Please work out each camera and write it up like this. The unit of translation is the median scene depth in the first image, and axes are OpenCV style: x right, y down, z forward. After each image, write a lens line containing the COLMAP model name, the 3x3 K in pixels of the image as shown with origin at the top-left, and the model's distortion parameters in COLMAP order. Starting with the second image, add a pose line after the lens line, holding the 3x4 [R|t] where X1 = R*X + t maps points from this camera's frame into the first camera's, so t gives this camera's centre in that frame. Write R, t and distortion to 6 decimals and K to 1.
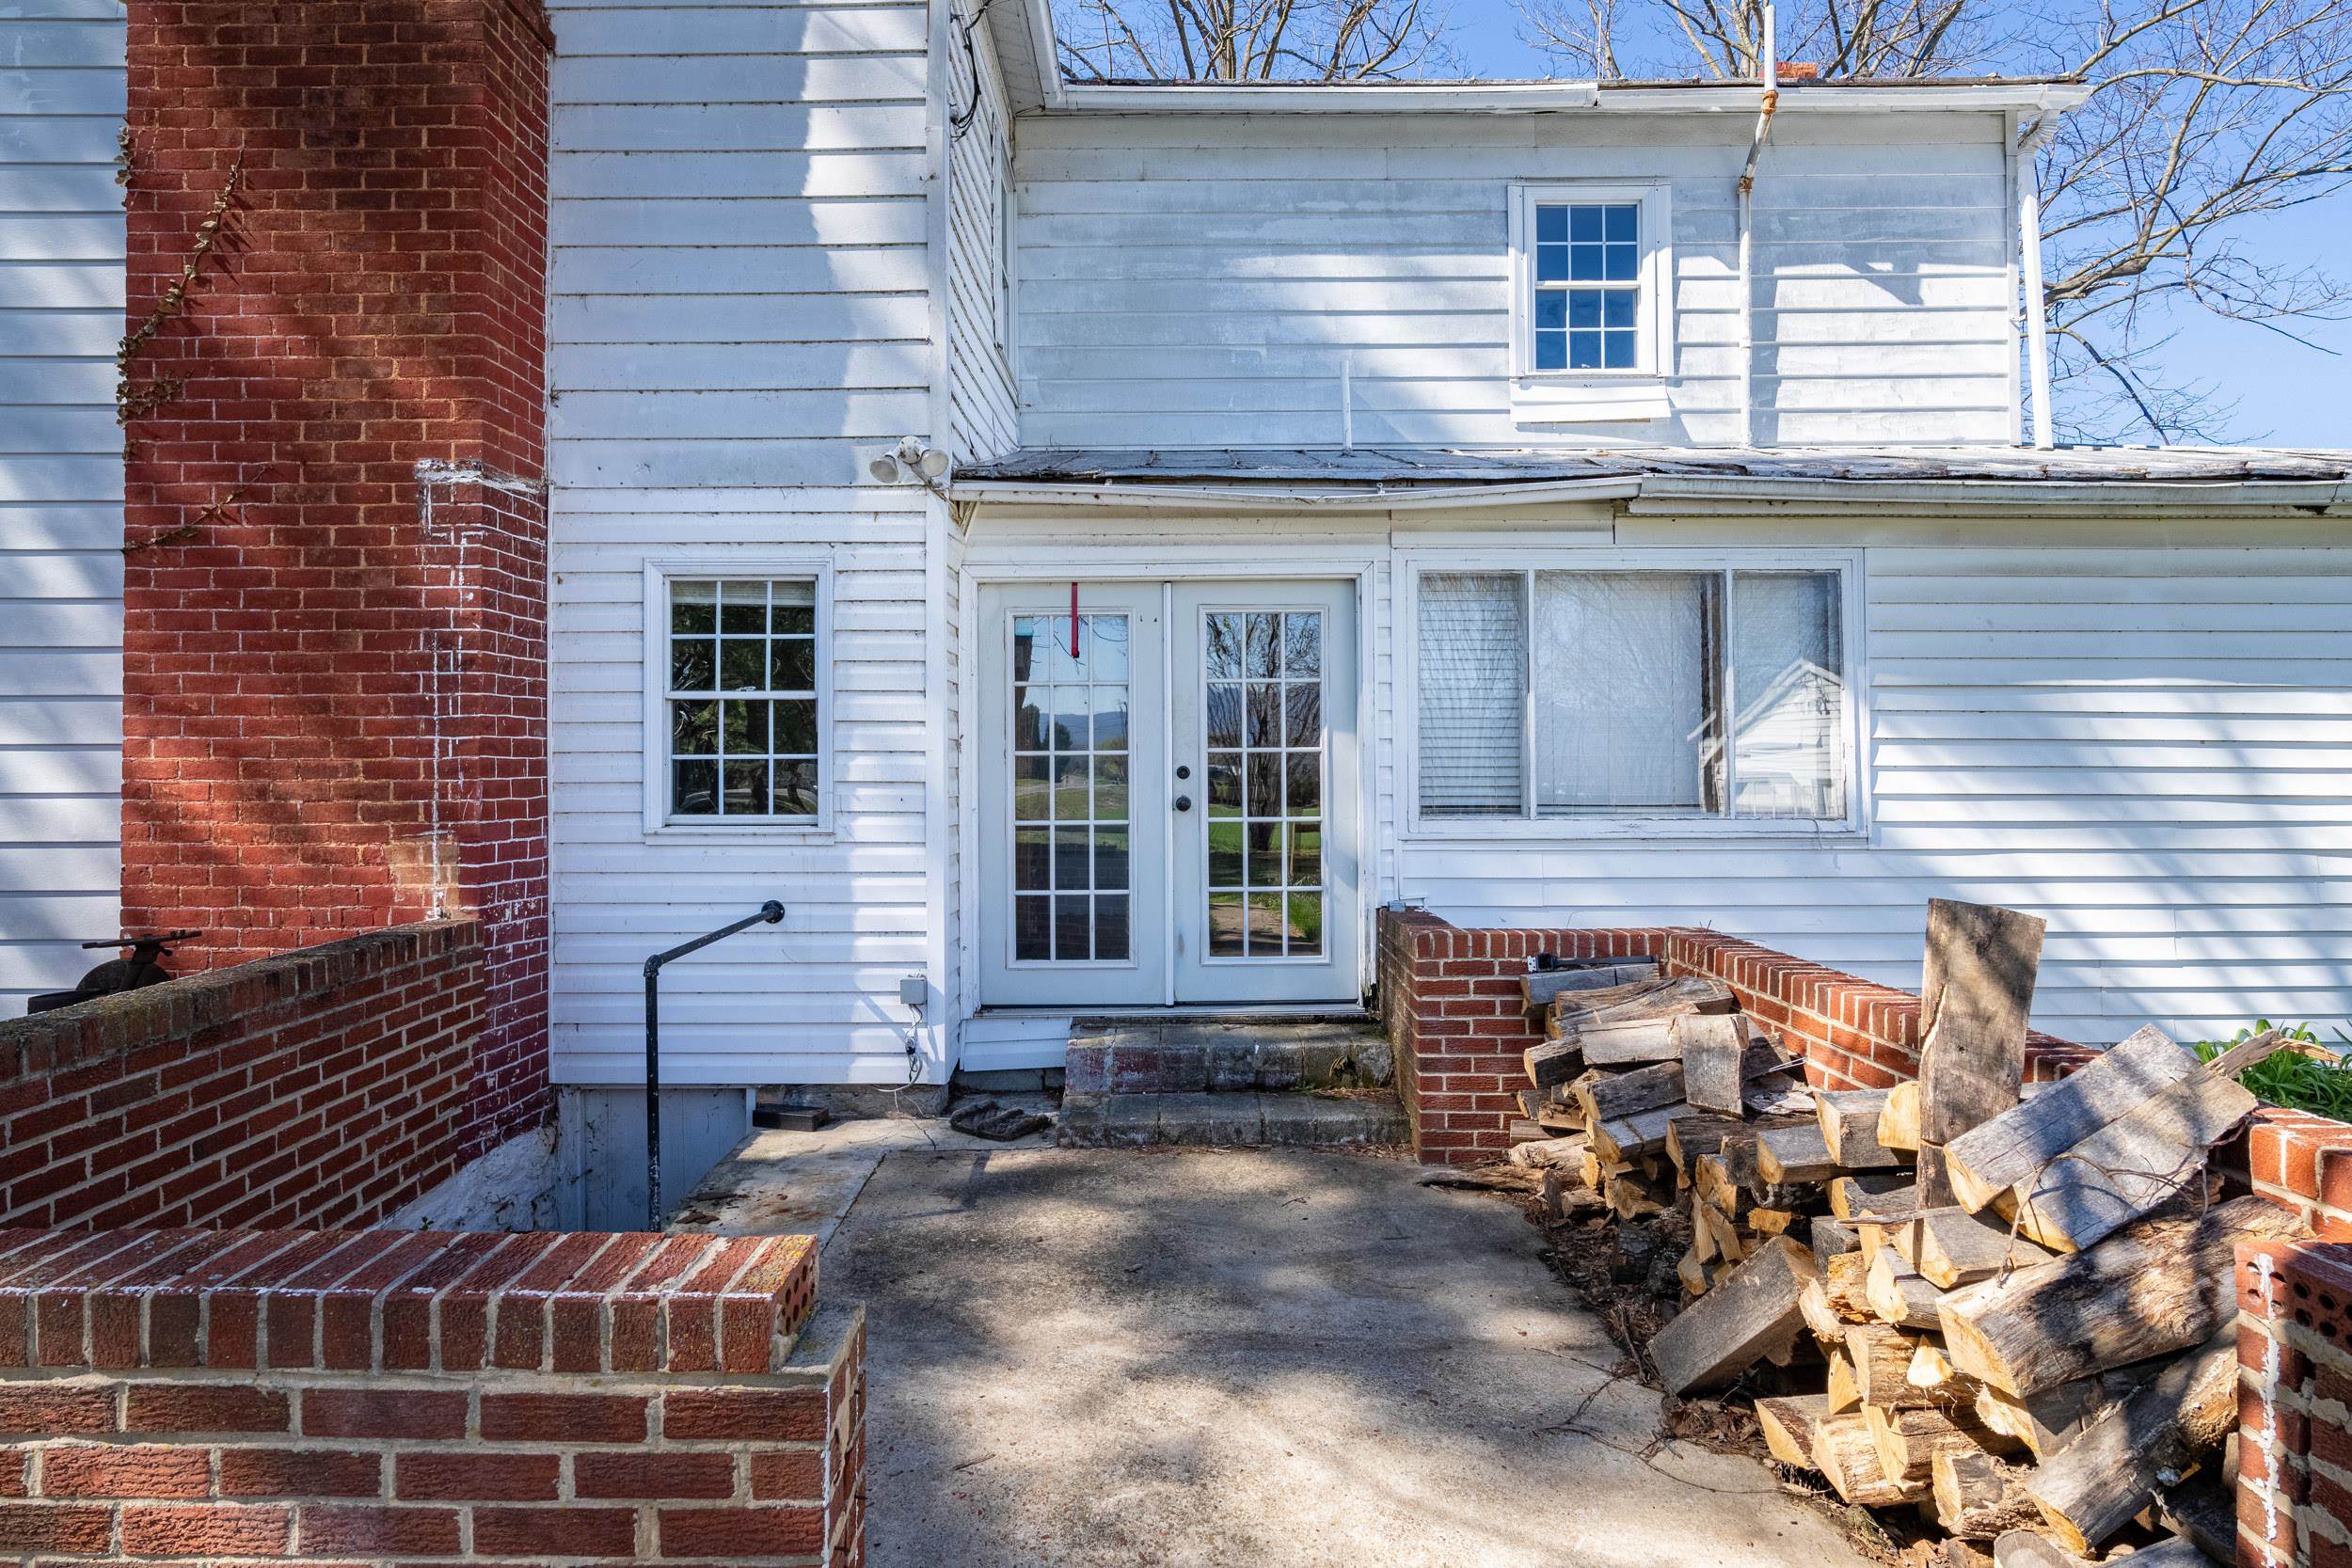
lens RADIAL K [[1211.6, 0, 1173.2], [0, 1211.6, 766.8], [0, 0, 1]] dist [-0.006249, -0.000493]
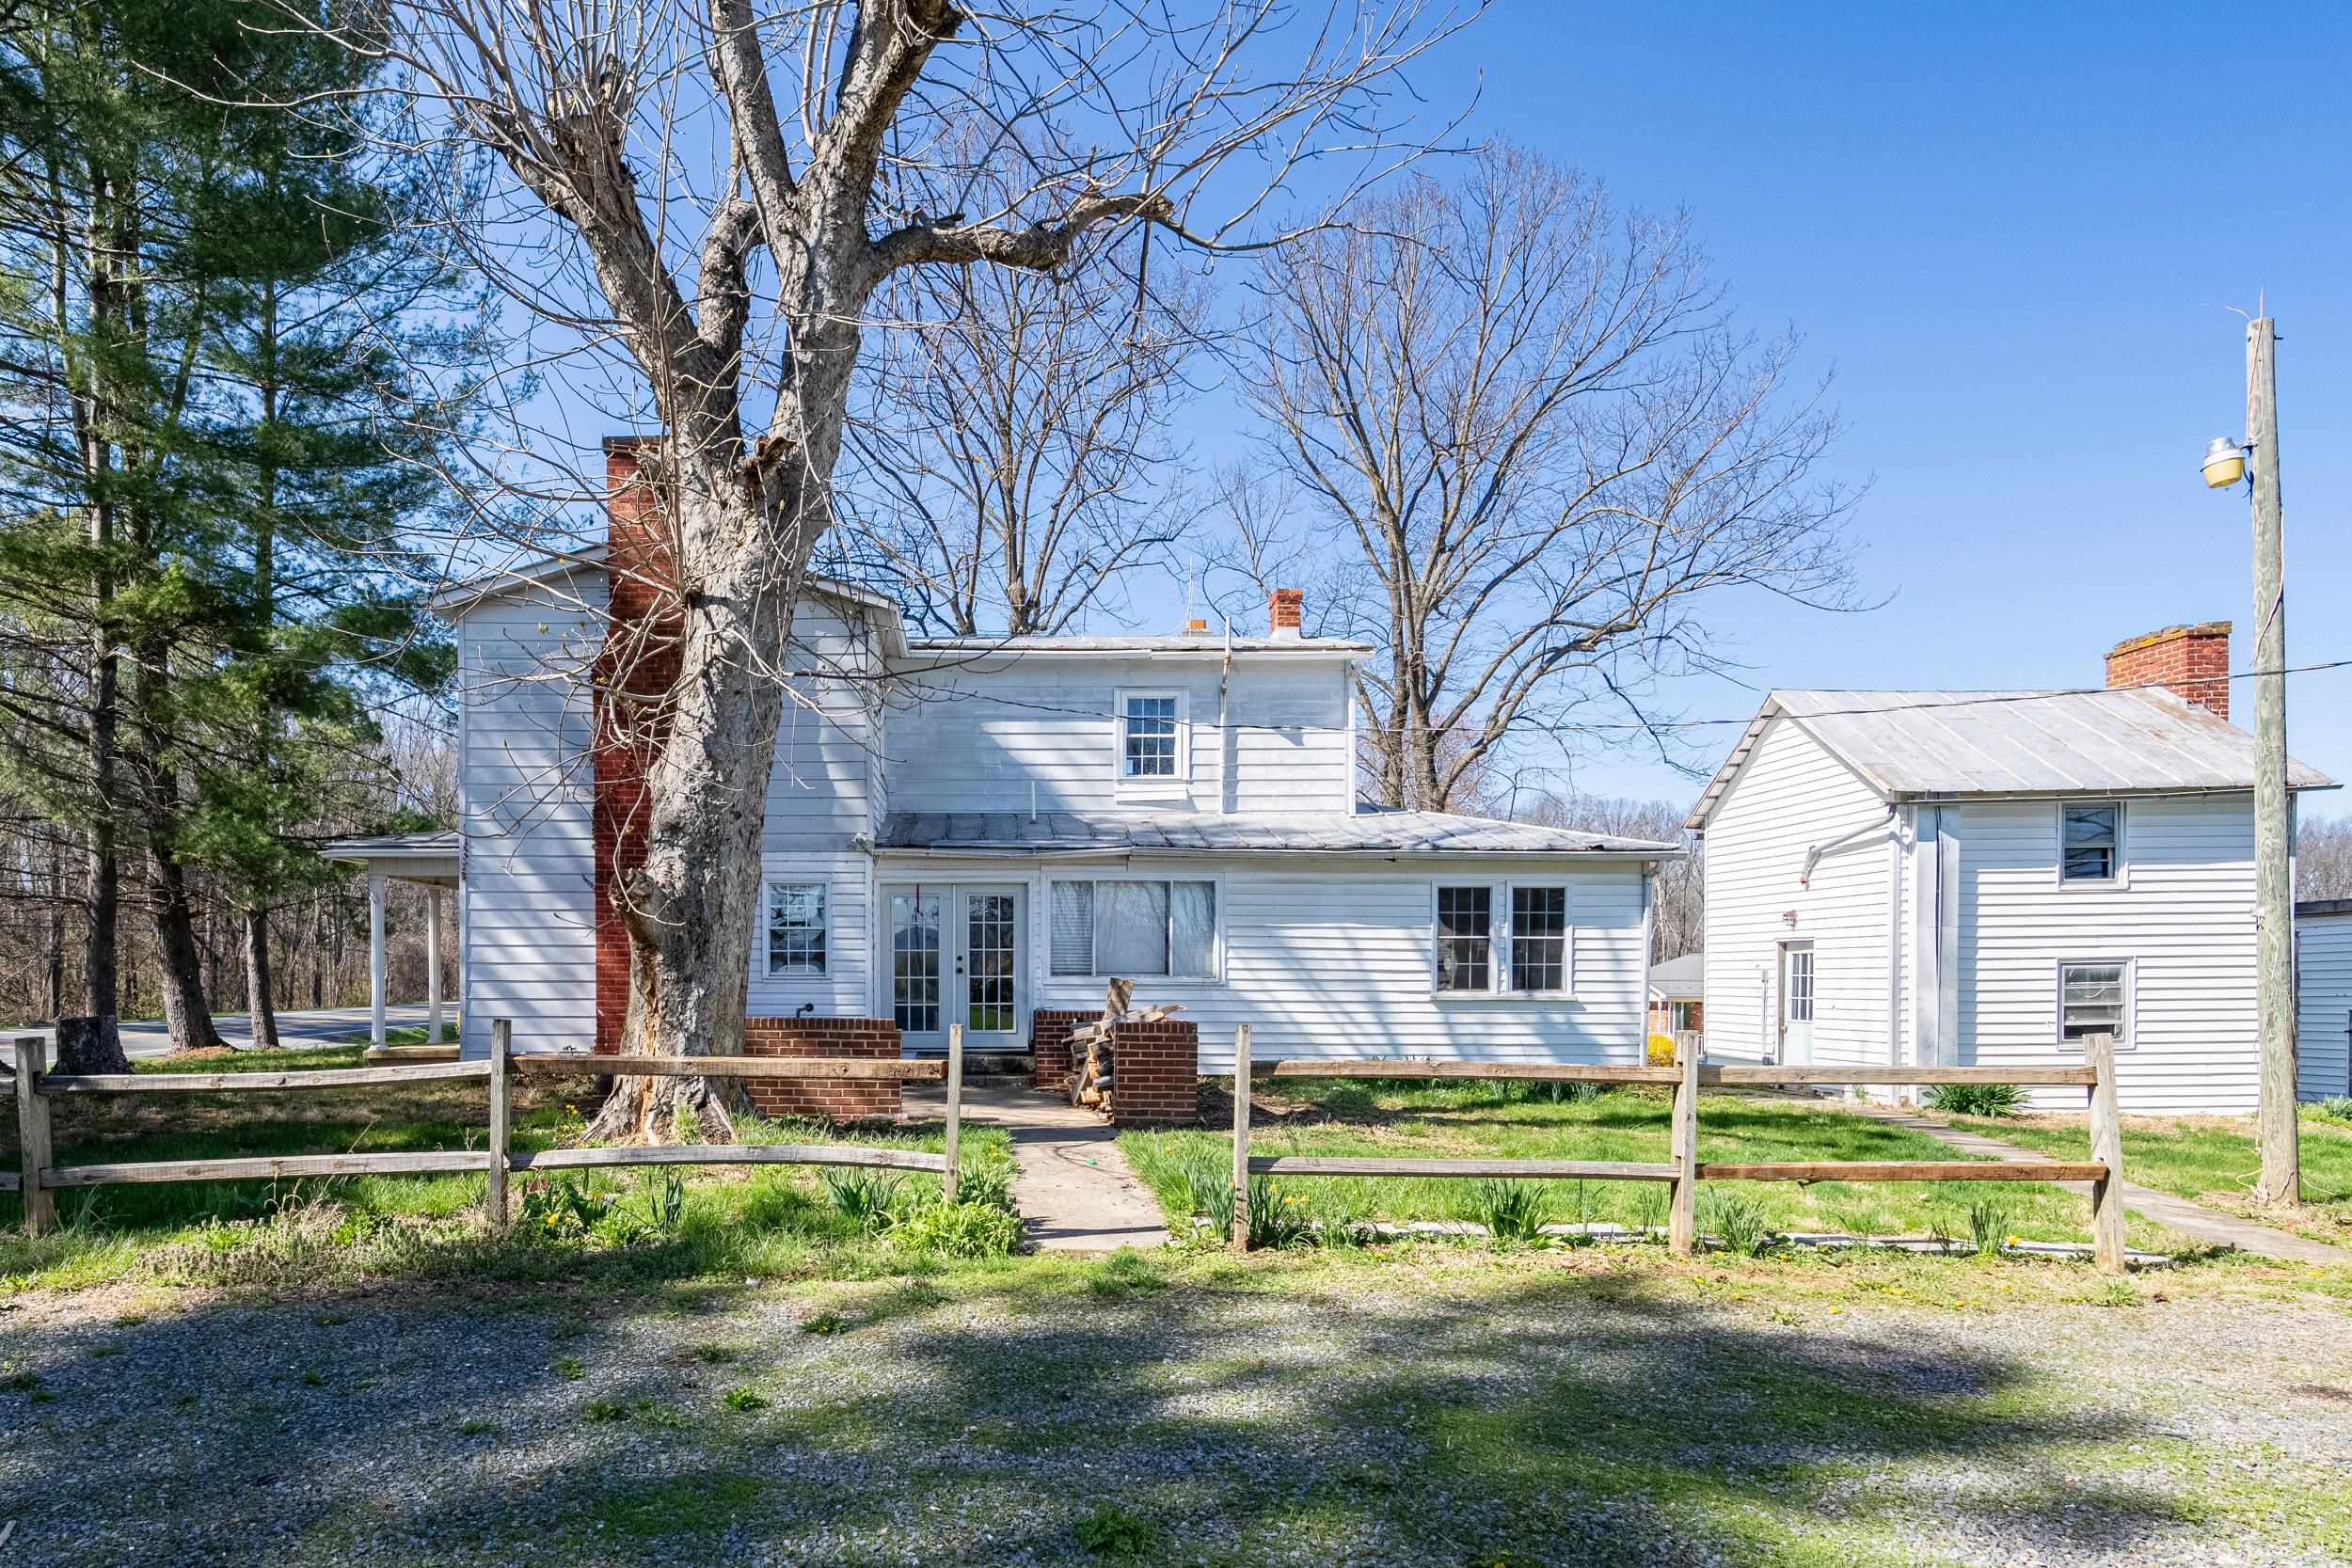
lens RADIAL K [[1290.5, 0, 1019.1], [0, 1290.5, 1001.1], [0, 0, 1]] dist [0.001176, 0.000684]
pose [[0.999404, 0.003911, 0.034292, 0.030740], [-0.004500, 0.999843, 0.017110, 0.036305], [-0.034220, -0.017254, 0.999265, -1.313987]]
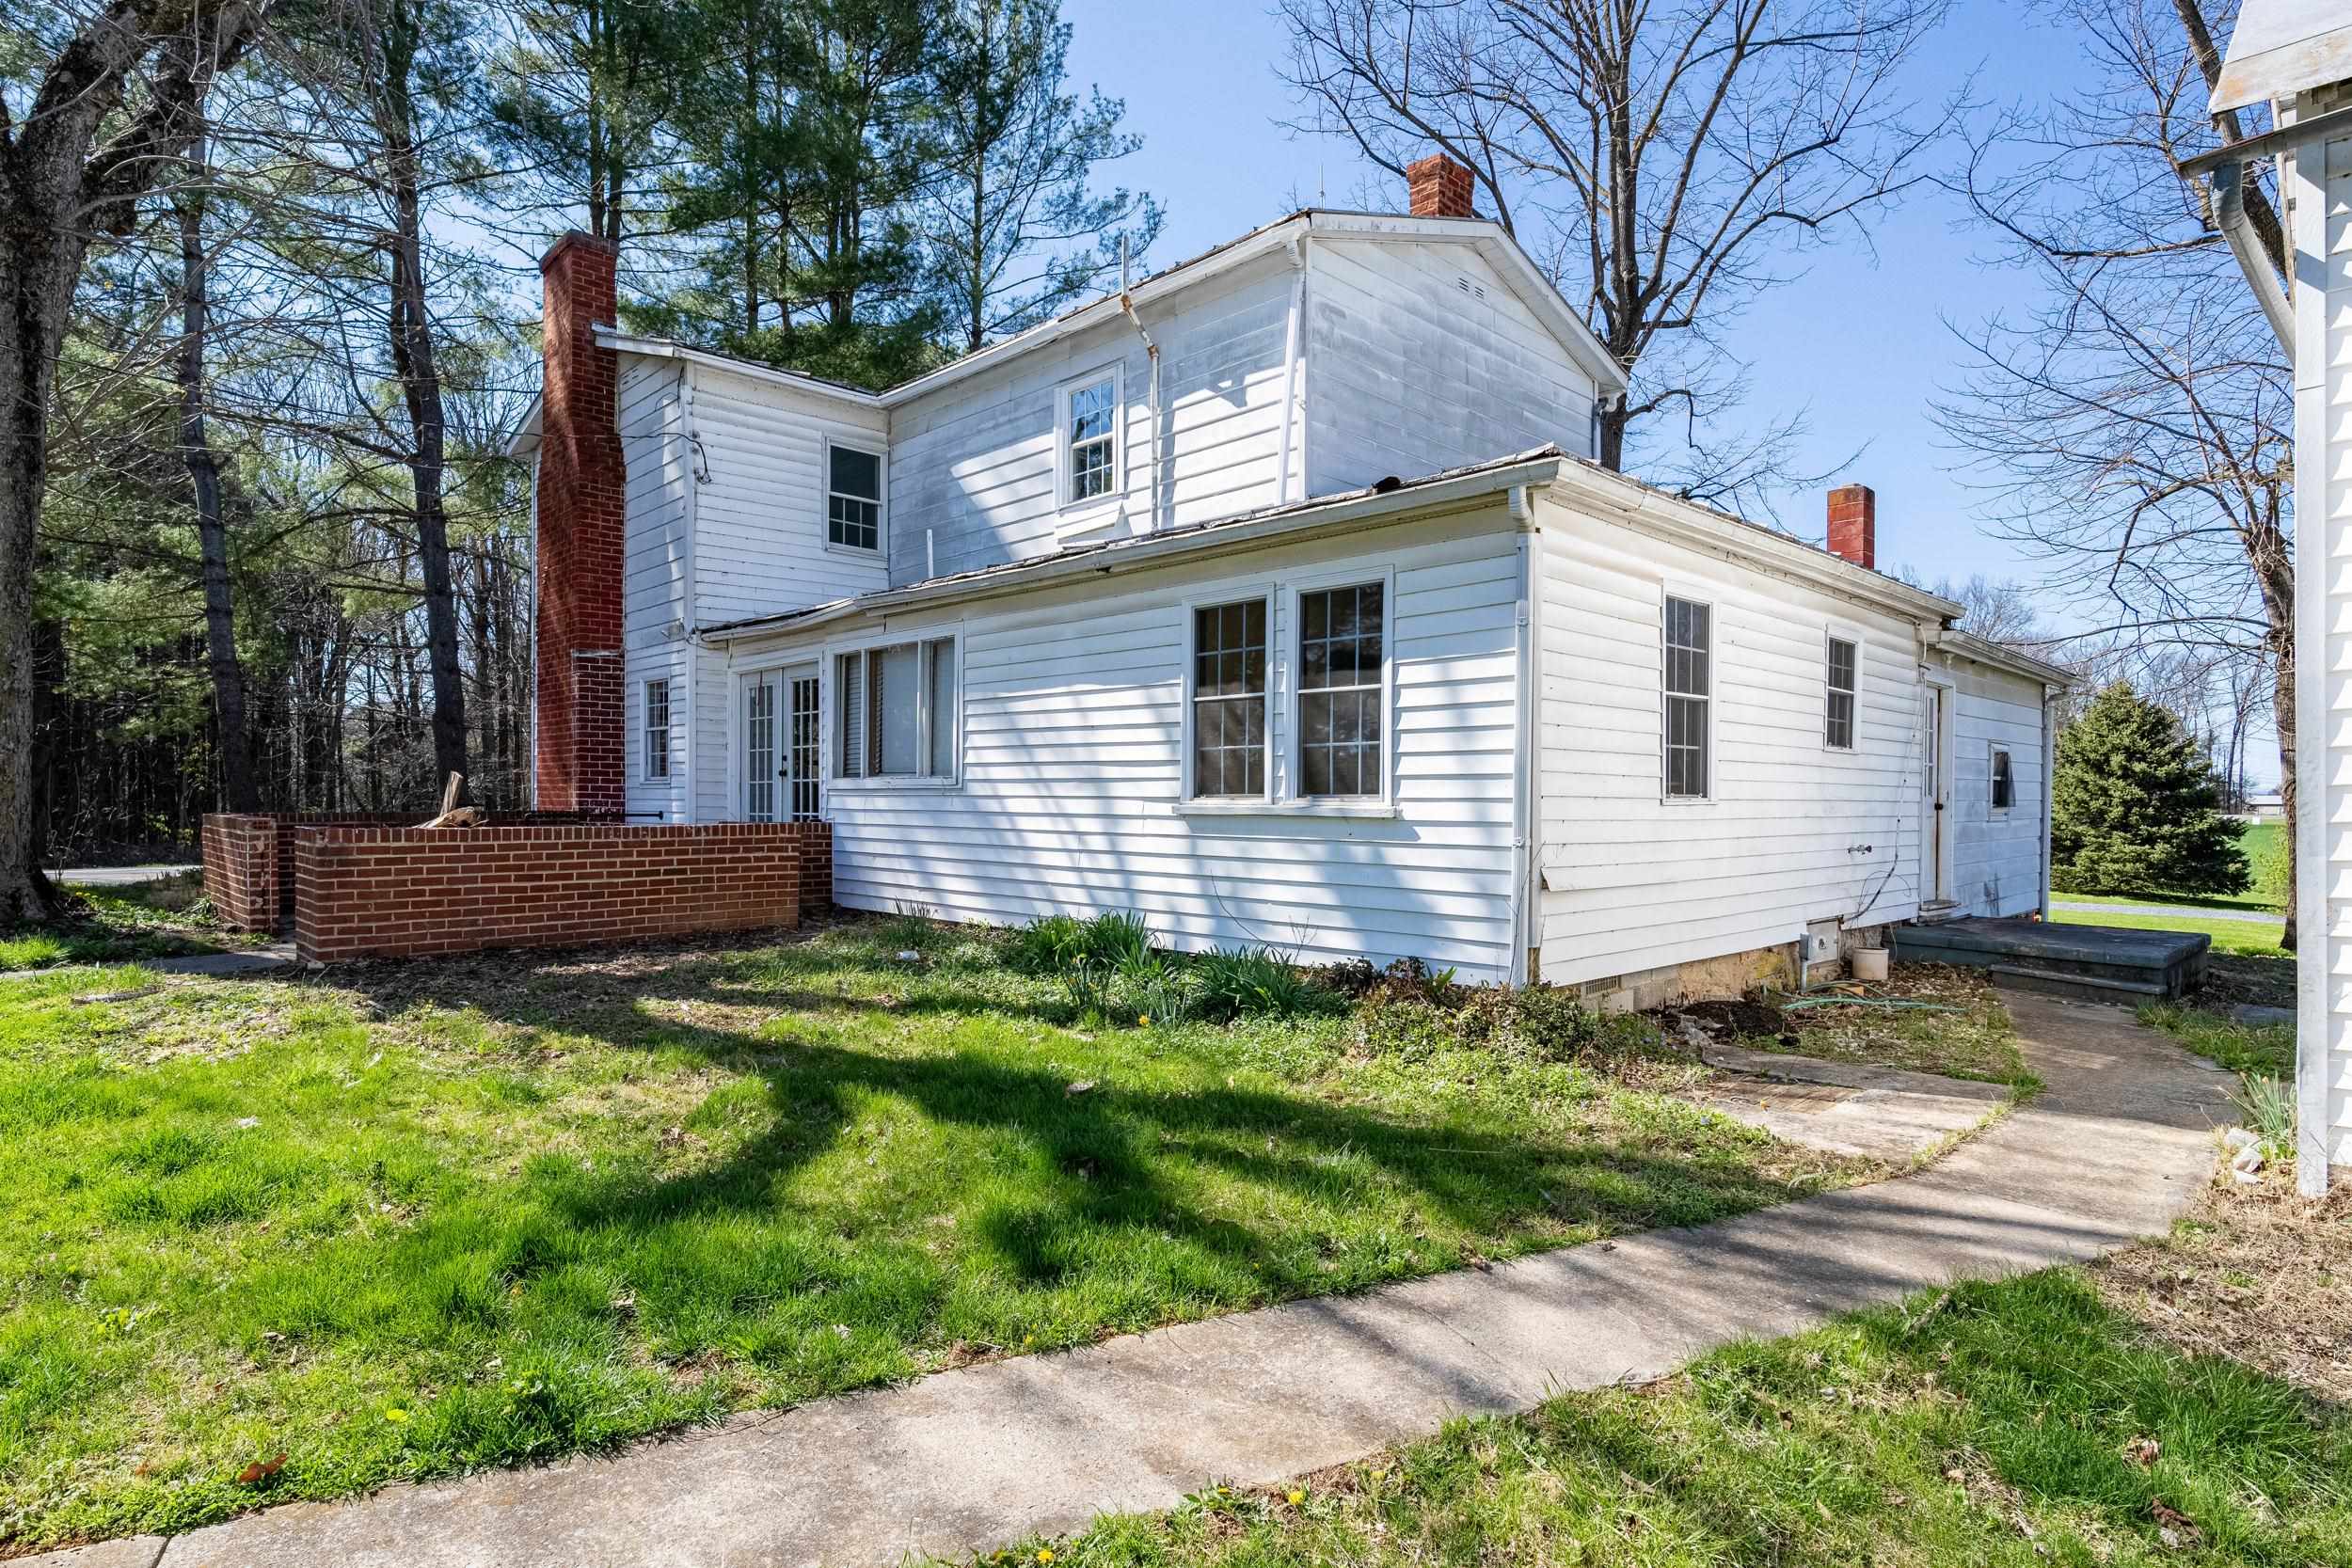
lens RADIAL K [[1211.6, 0, 1250.3], [0, 1211.6, 831.1], [0, 0, 1]] dist [-0.006249, -0.000493]
pose [[0.732803, 0.023058, -0.680050, 1.560576], [-0.002624, 0.999514, 0.031063, 0.048790], [0.680436, -0.020979, 0.732507, 0.001352]]
